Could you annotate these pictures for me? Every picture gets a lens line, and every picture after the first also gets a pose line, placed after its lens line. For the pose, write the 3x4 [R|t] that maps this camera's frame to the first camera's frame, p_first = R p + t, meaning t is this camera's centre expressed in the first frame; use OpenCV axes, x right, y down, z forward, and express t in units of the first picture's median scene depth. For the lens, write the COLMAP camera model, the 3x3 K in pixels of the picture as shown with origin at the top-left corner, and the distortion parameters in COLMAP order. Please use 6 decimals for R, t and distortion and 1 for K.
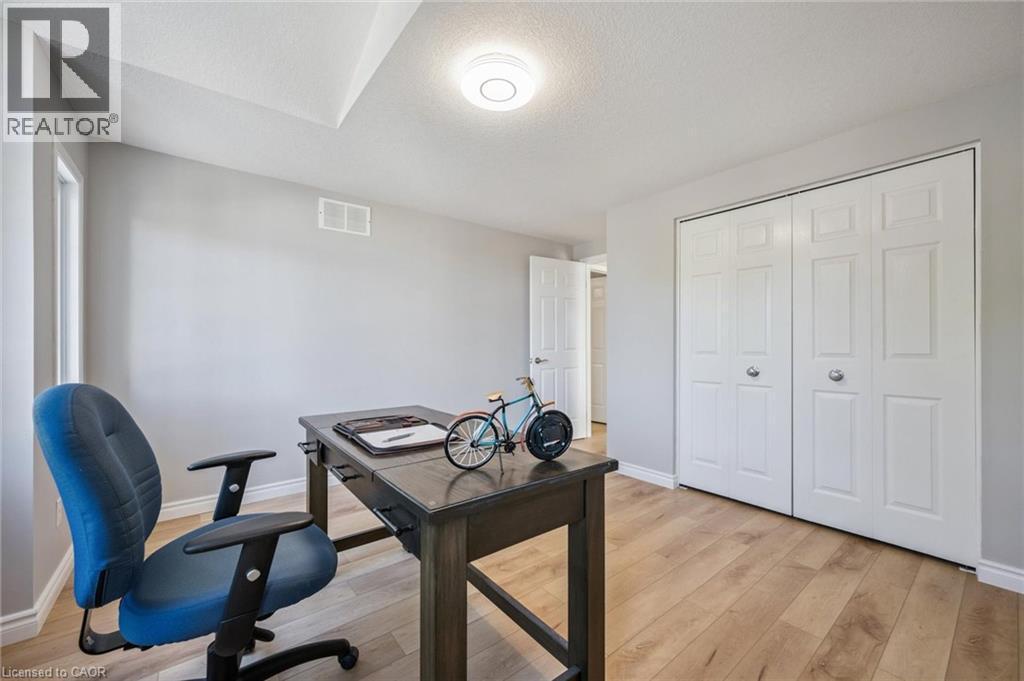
lens RADIAL K [[401.6, 0, 513.4], [0, 401.6, 343.1], [0, 0, 1]] dist [0.000664, -0.000109]
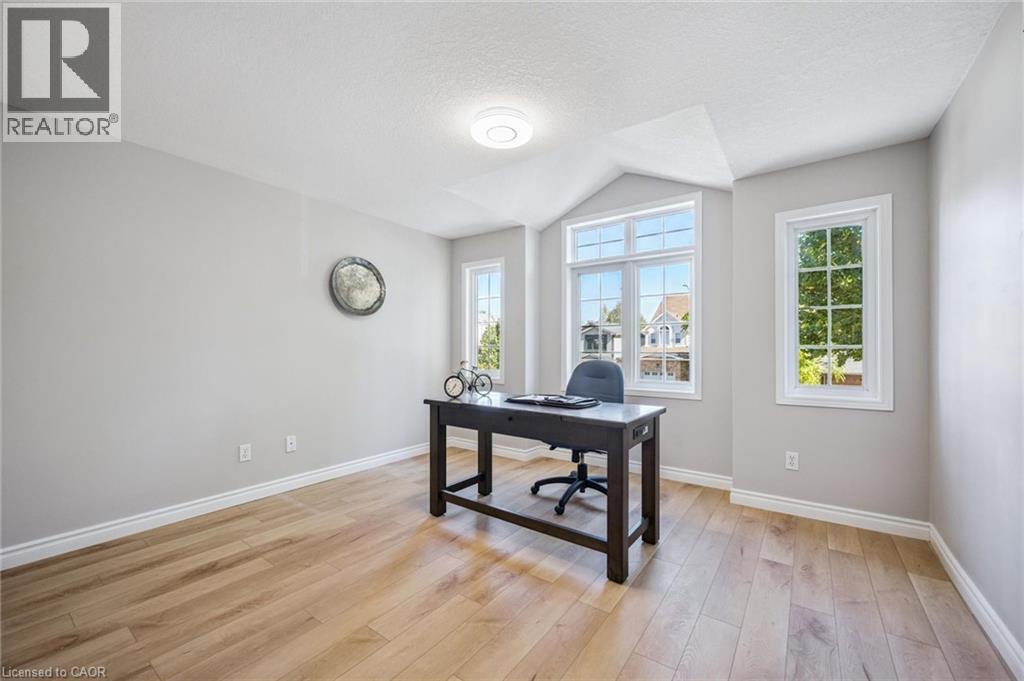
lens RADIAL K [[401.6, 0, 513.4], [0, 401.6, 343.1], [0, 0, 1]] dist [0.000664, -0.000109]
pose [[-0.965974, 0.002765, -0.258625, 0.239740], [0.005205, 0.999948, -0.008751, 0.007346], [0.258587, -0.009799, -0.965938, 2.201897]]
